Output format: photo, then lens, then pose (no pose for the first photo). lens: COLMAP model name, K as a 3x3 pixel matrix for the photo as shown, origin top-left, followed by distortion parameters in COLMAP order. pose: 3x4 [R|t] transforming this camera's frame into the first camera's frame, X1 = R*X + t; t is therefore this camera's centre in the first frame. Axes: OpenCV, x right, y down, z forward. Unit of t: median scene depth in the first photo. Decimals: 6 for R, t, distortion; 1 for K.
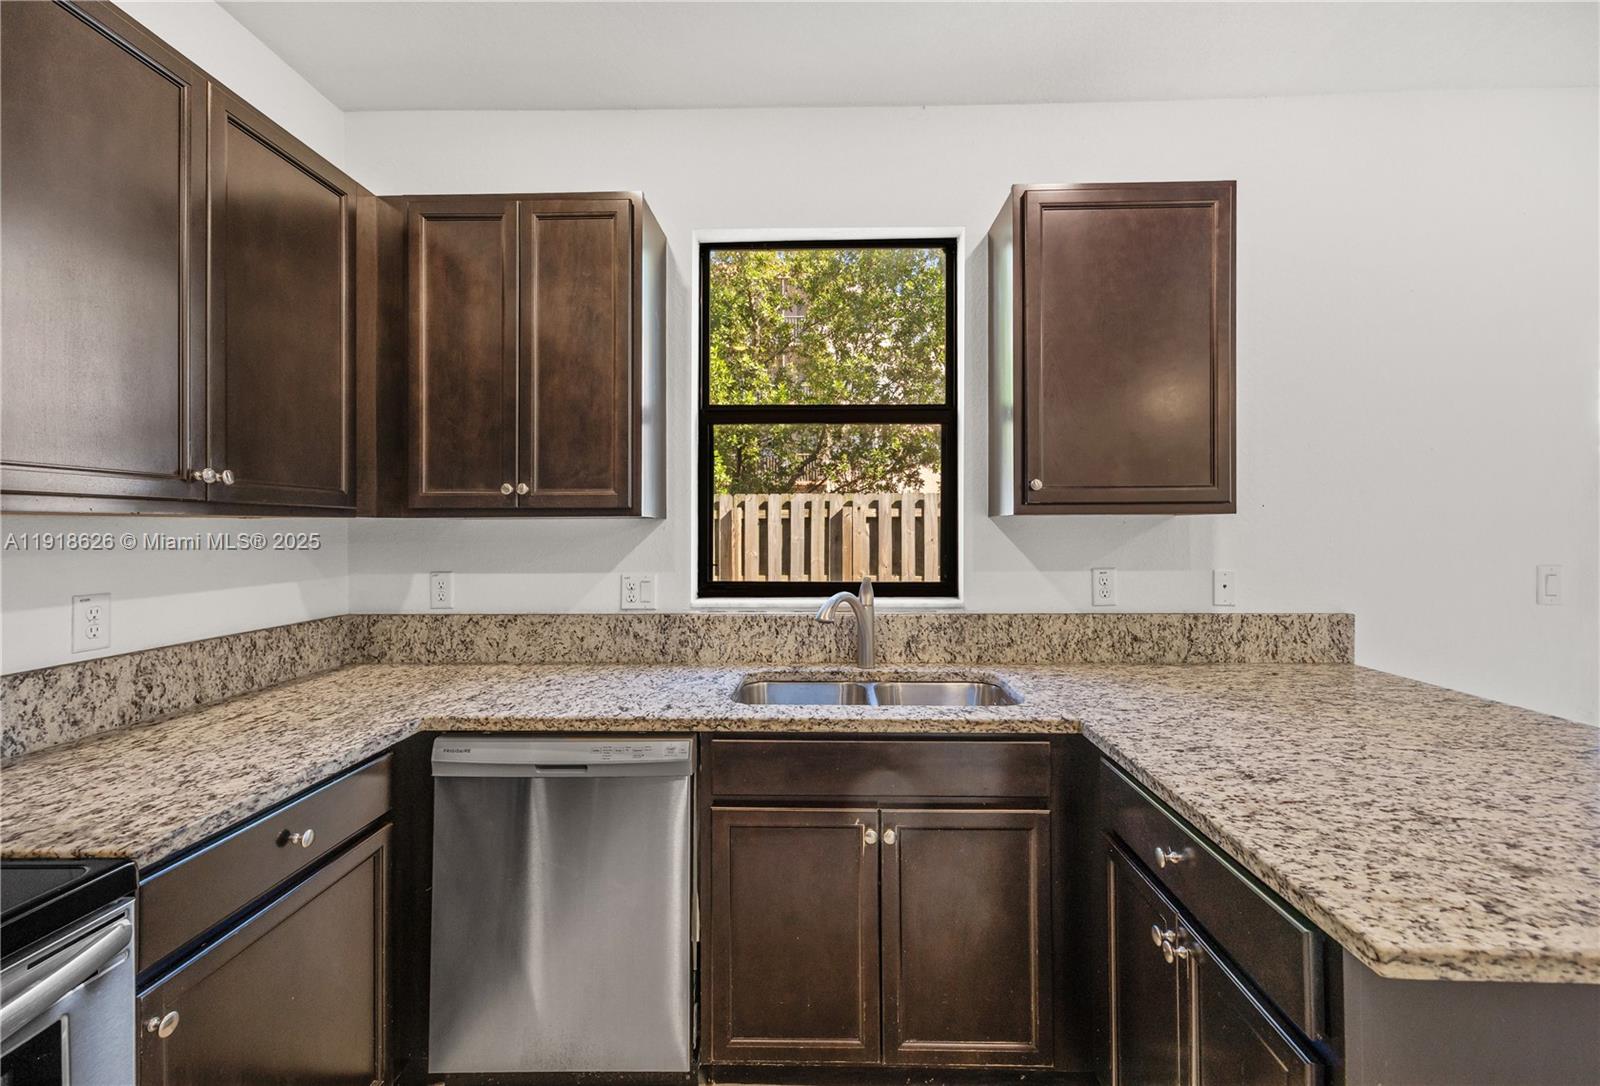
lens RADIAL K [[673.2, 0, 796.0], [0, 673.2, 527.1], [0, 0, 1]] dist [0.008295, -0.001019]
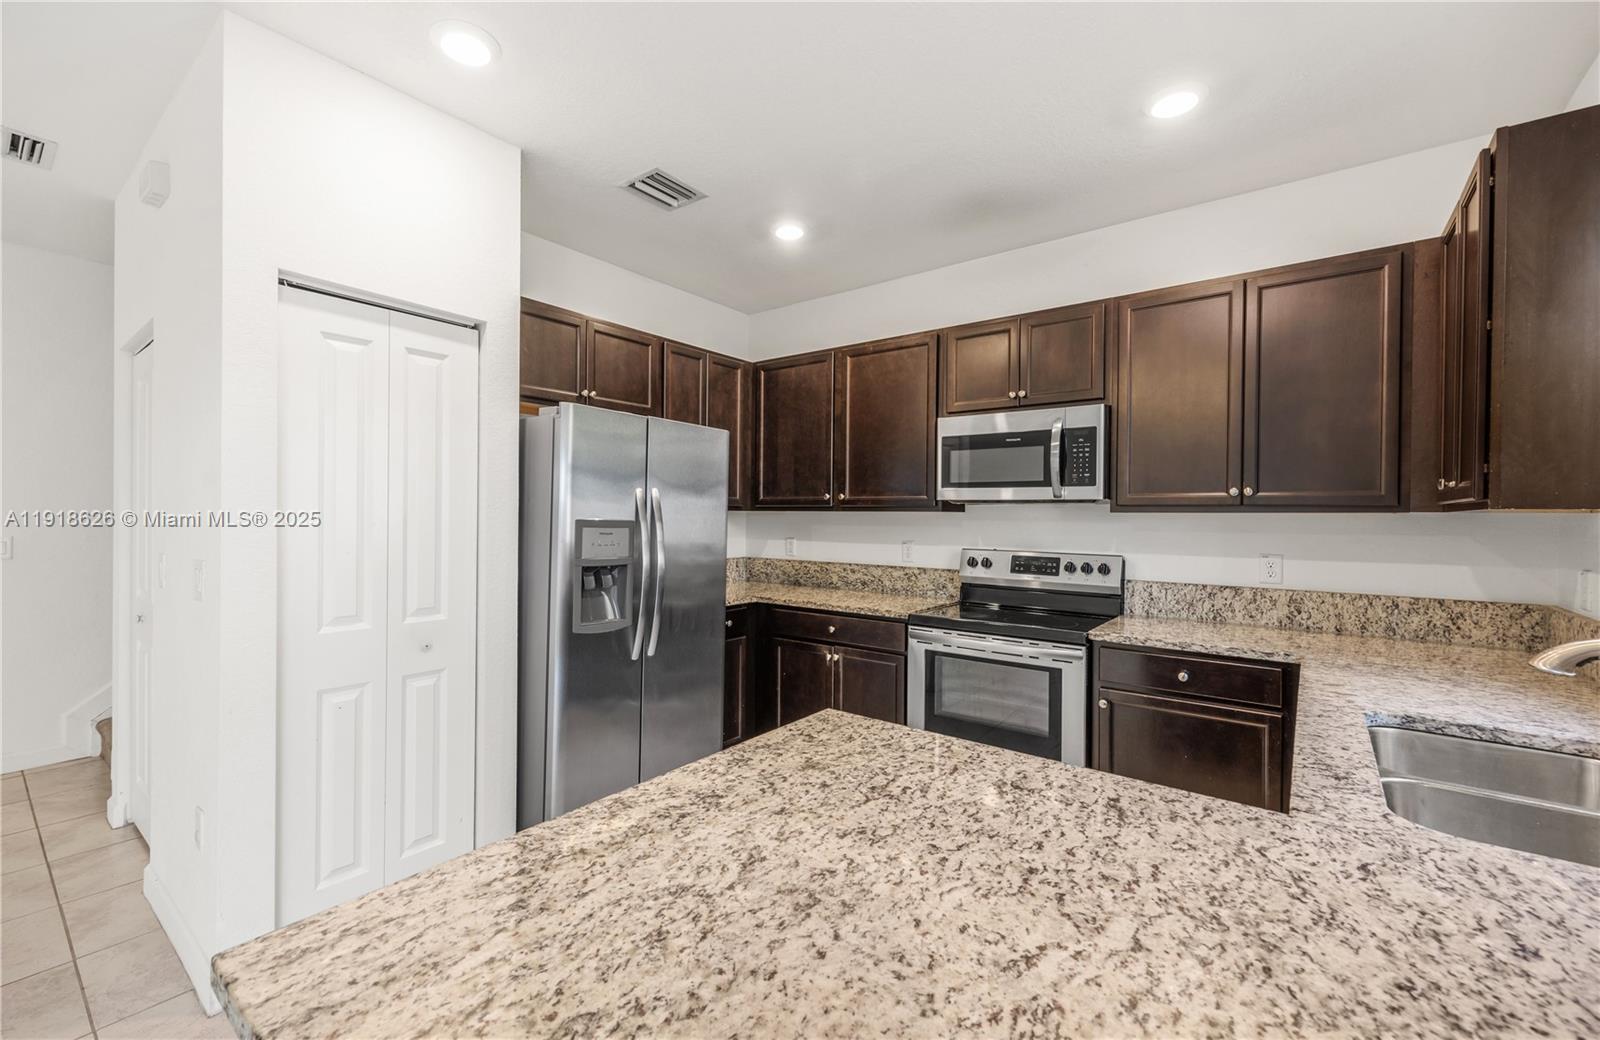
lens RADIAL K [[669.1, 0, 771.9], [0, 669.1, 516.4], [0, 0, 1]] dist [0.010898, -0.000187]
pose [[-0.604183, 0.001107, -0.796845, 0.902373], [-0.003089, 0.999988, 0.003731, -0.004615], [0.796840, 0.004716, -0.604172, 0.720581]]
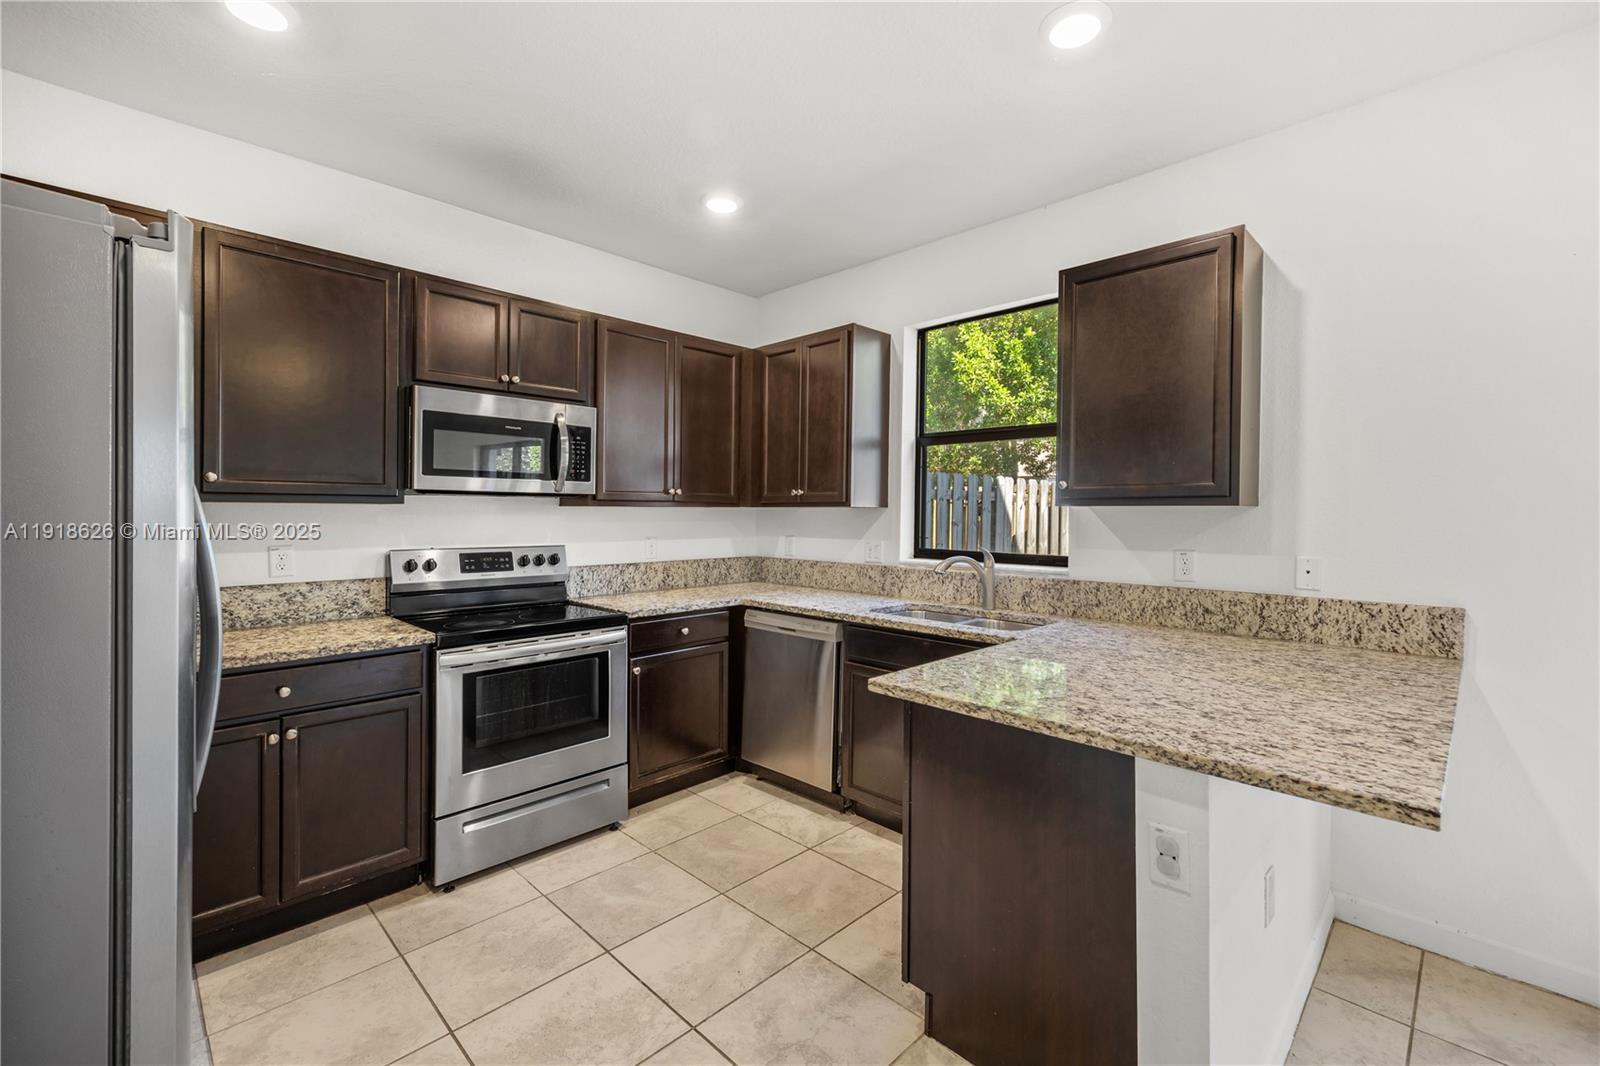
lens RADIAL K [[670.4, 0, 814.8], [0, 670.4, 517.3], [0, 0, 1]] dist [0.012649, -0.004184]
pose [[0.742589, 0.012275, -0.669635, 0.796293], [-0.007755, 0.999923, 0.009731, -0.003840], [0.669703, -0.002033, 0.742626, -0.336345]]
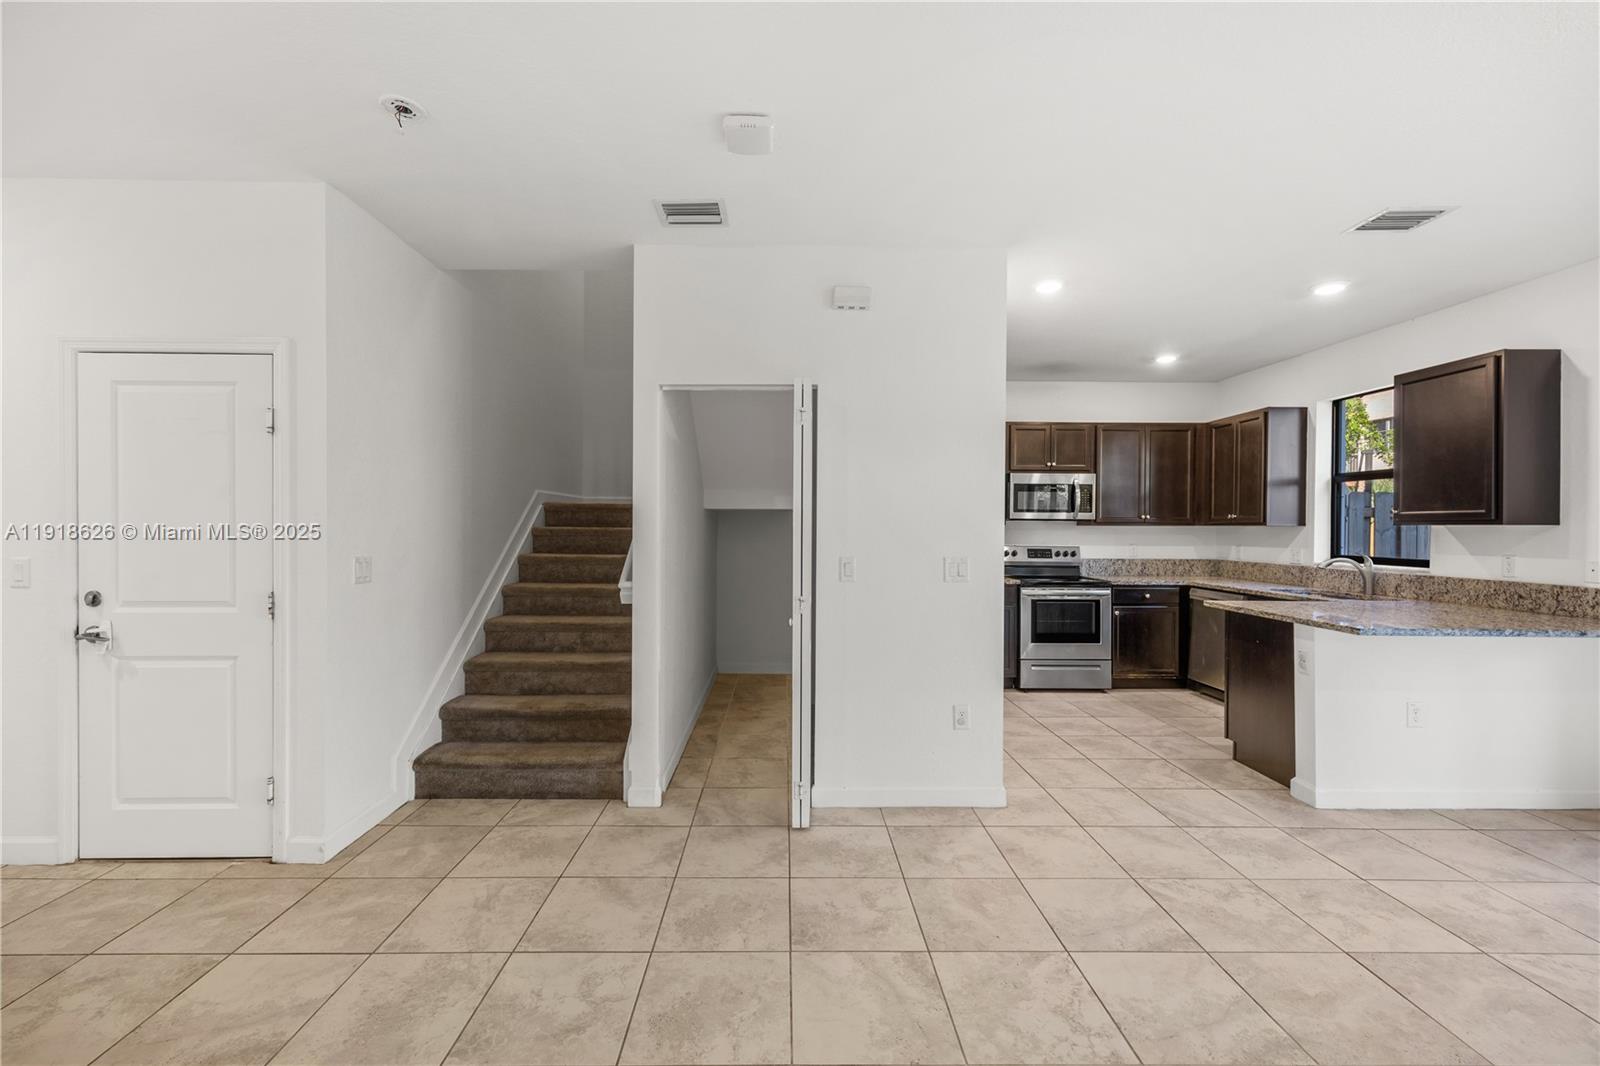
lens RADIAL K [[670.4, 0, 787.1], [0, 670.4, 529.6], [0, 0, 1]] dist [0.012649, -0.004184]
pose [[0.045351, 0.009098, -0.998930, 2.190860], [-0.005360, 0.999946, 0.008864, -0.012211], [0.998957, 0.004952, 0.045398, -0.973608]]
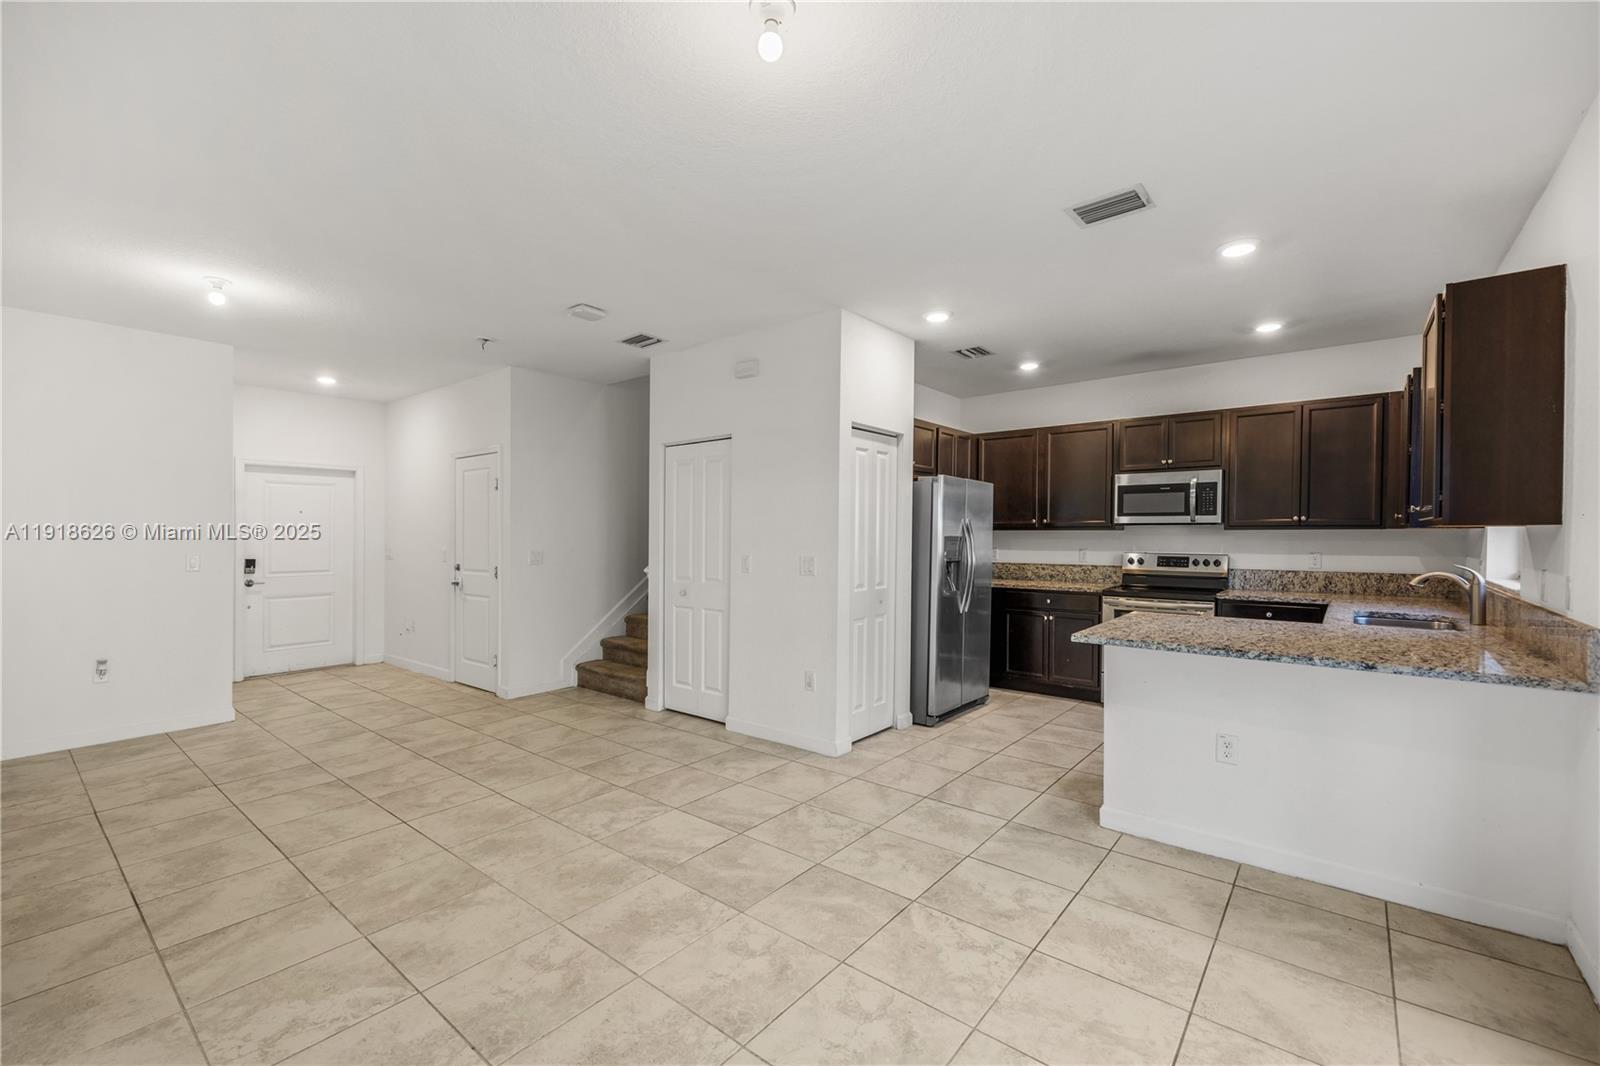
lens RADIAL K [[680.9, 0, 800.4], [0, 680.9, 537.6], [0, 0, 1]] dist [0.011516, -0.002186]
pose [[-0.610766, 0.006894, -0.791781, 2.266835], [0.002926, 0.999975, 0.006449, -0.001659], [0.791806, 0.001622, -0.610771, 0.741093]]
